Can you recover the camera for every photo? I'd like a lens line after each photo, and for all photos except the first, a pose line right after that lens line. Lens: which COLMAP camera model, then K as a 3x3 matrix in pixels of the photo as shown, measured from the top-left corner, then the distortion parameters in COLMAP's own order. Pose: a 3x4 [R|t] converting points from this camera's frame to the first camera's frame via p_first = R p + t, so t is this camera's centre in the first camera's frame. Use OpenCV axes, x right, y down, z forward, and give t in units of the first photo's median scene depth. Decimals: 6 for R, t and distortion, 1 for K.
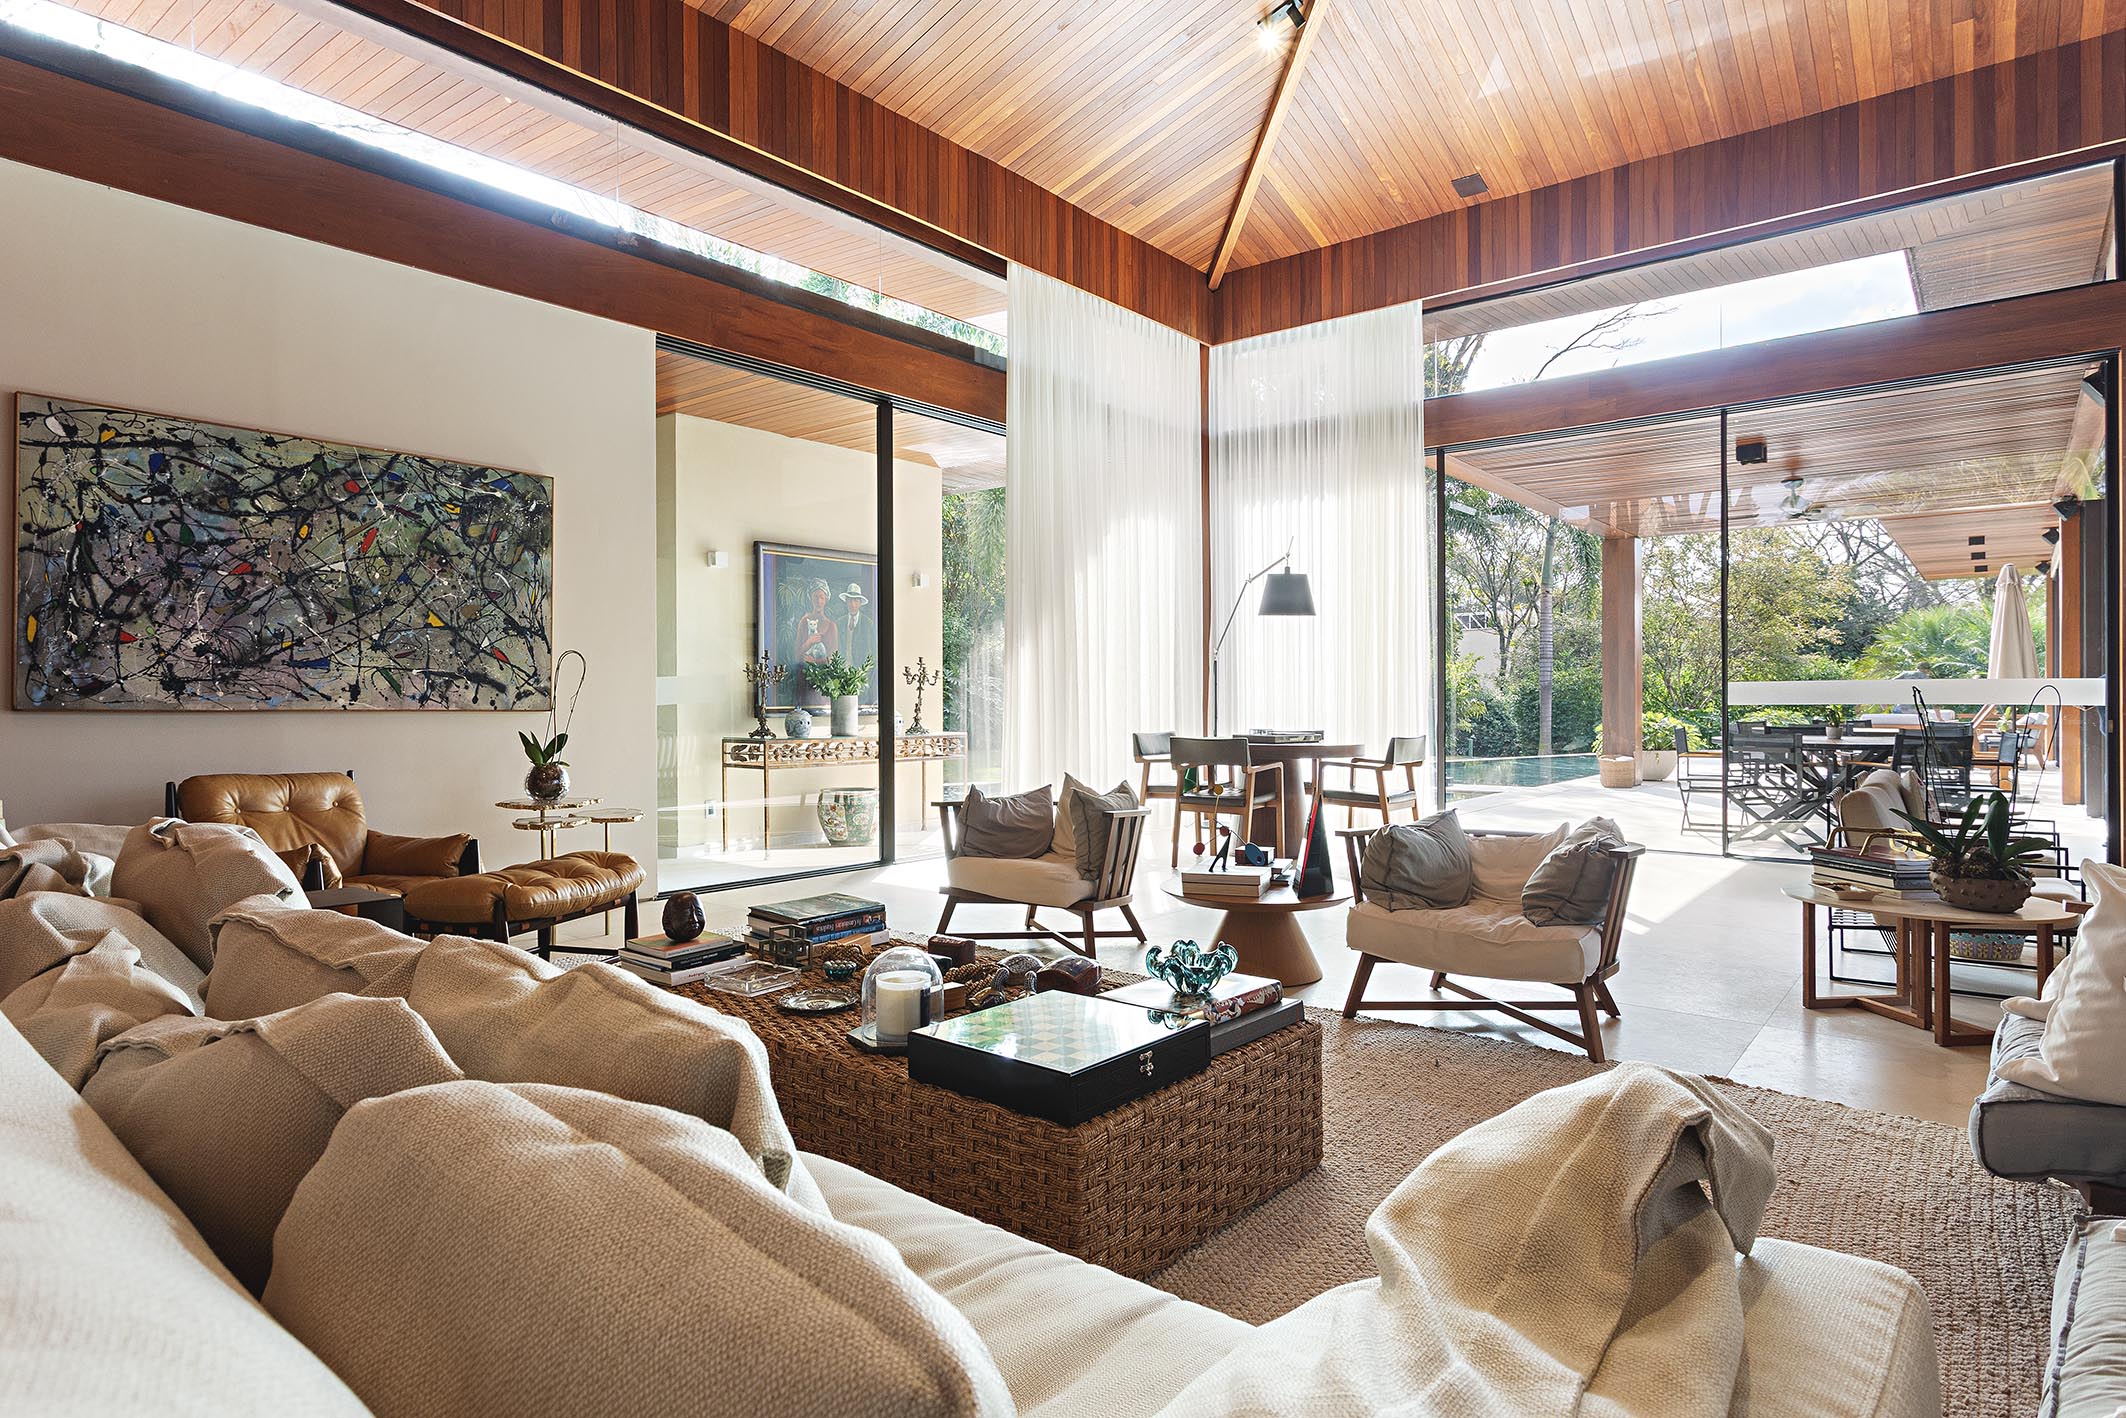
lens RADIAL K [[1215.4, 0, 1063.0], [0, 1215.4, 709.0], [0, 0, 1]] dist [-0.000882, 0.001104]
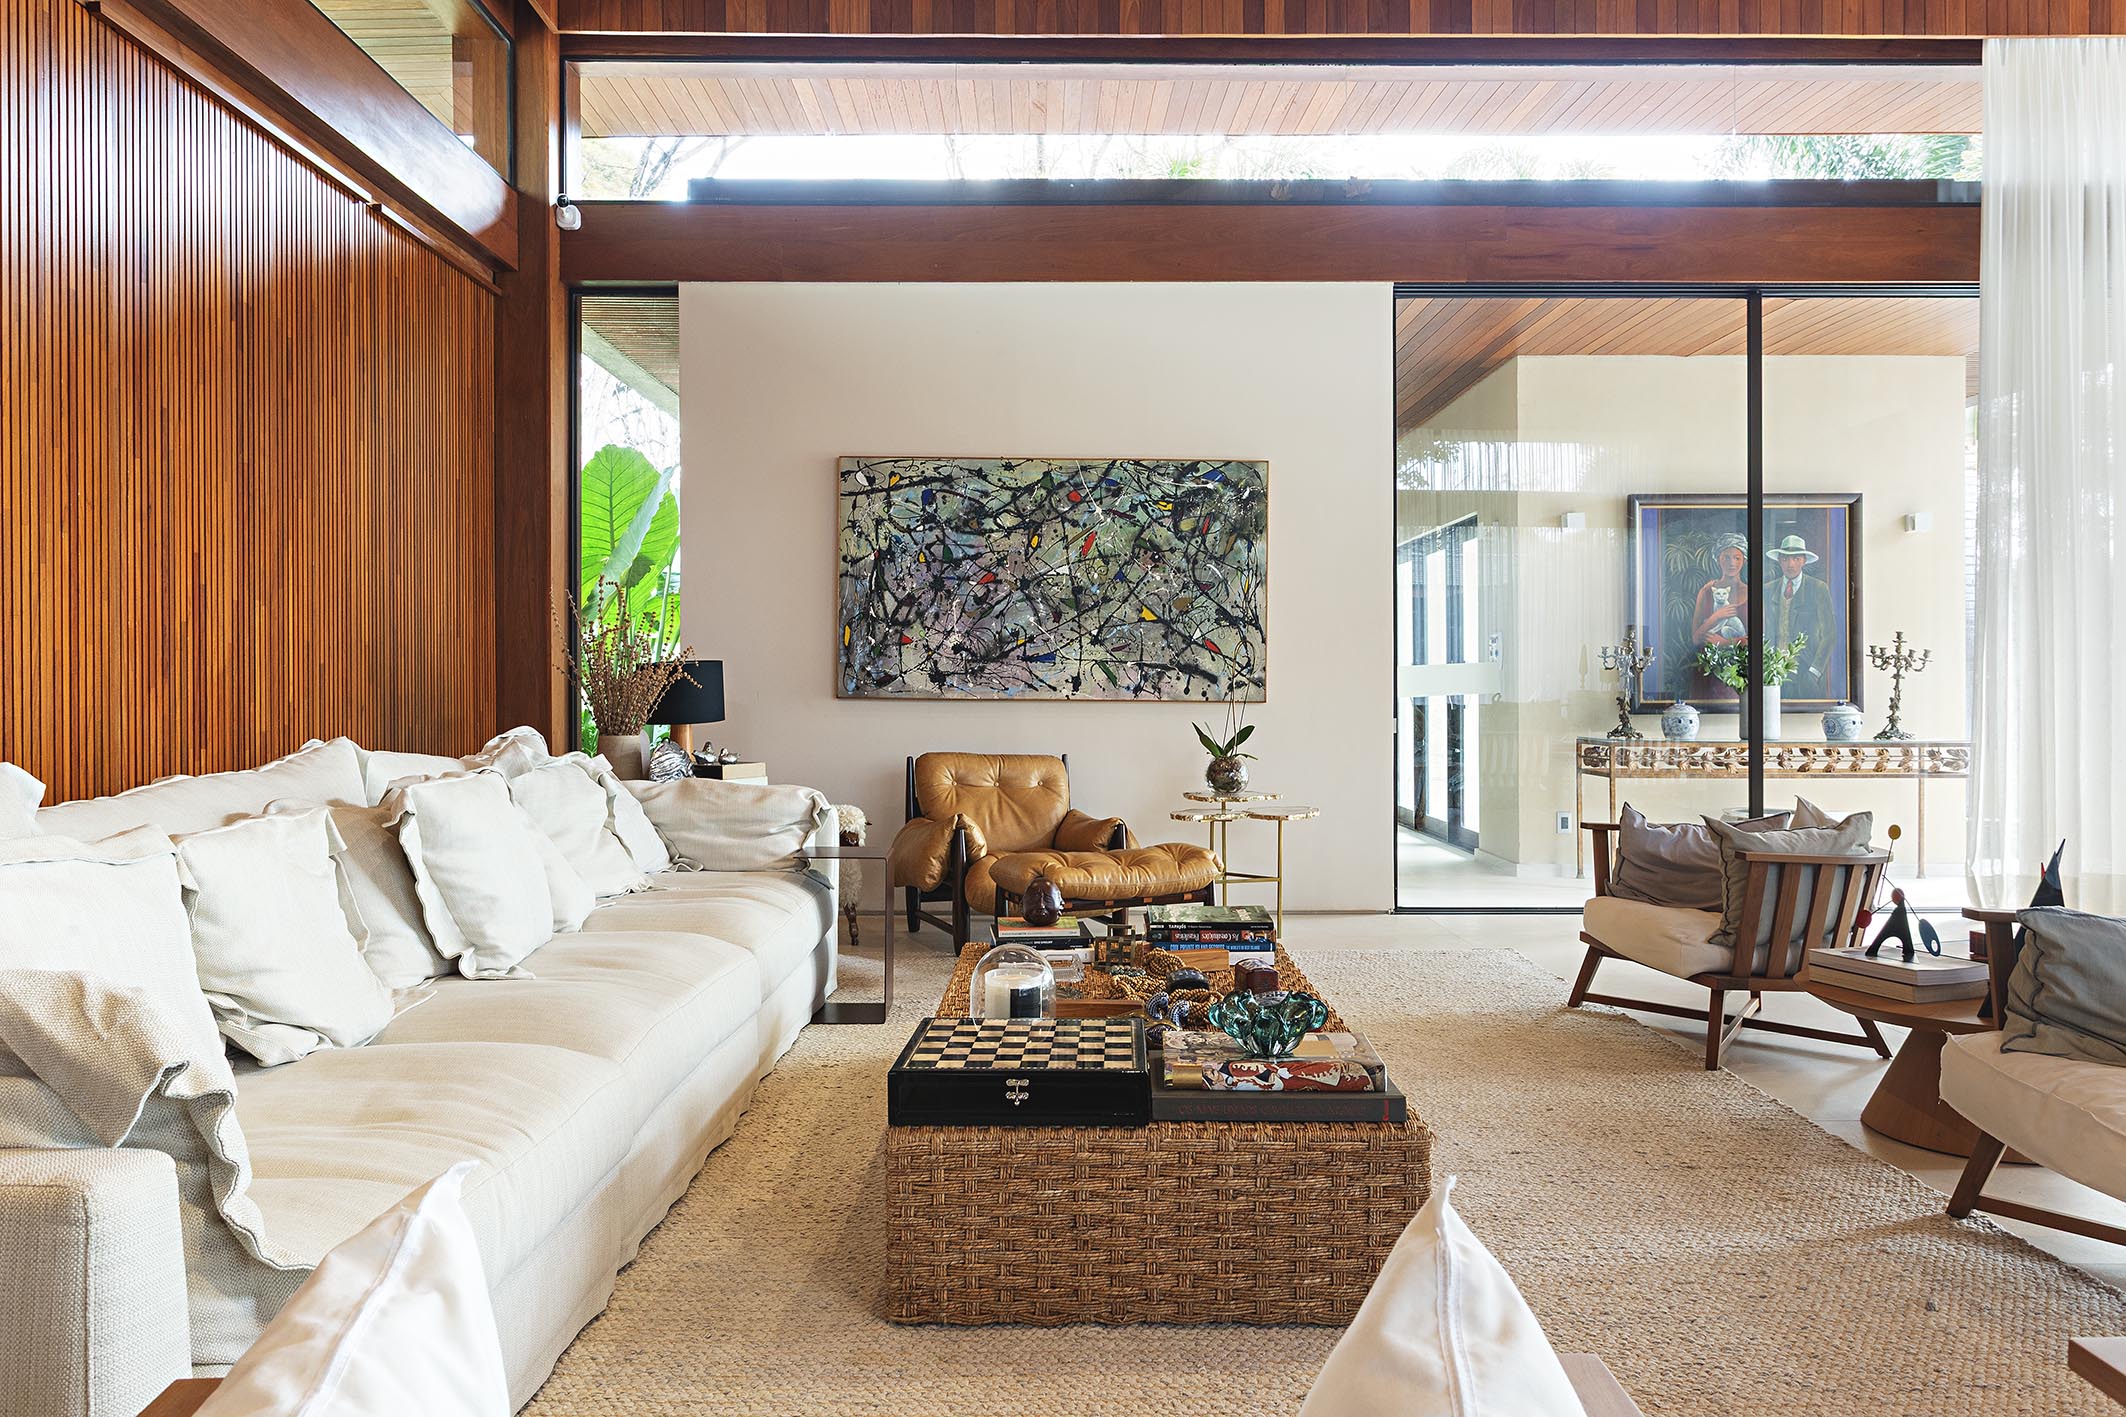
lens RADIAL K [[1478.4, 0, 1063.0], [0, 1478.4, 708.5], [0, 0, 1]] dist [-0.010950, 0.001283]
pose [[0.619345, 0.012164, -0.785024, 0.461049], [-0.008490, 0.999925, 0.008795, -0.002785], [0.785073, 0.001218, 0.619402, 0.163433]]
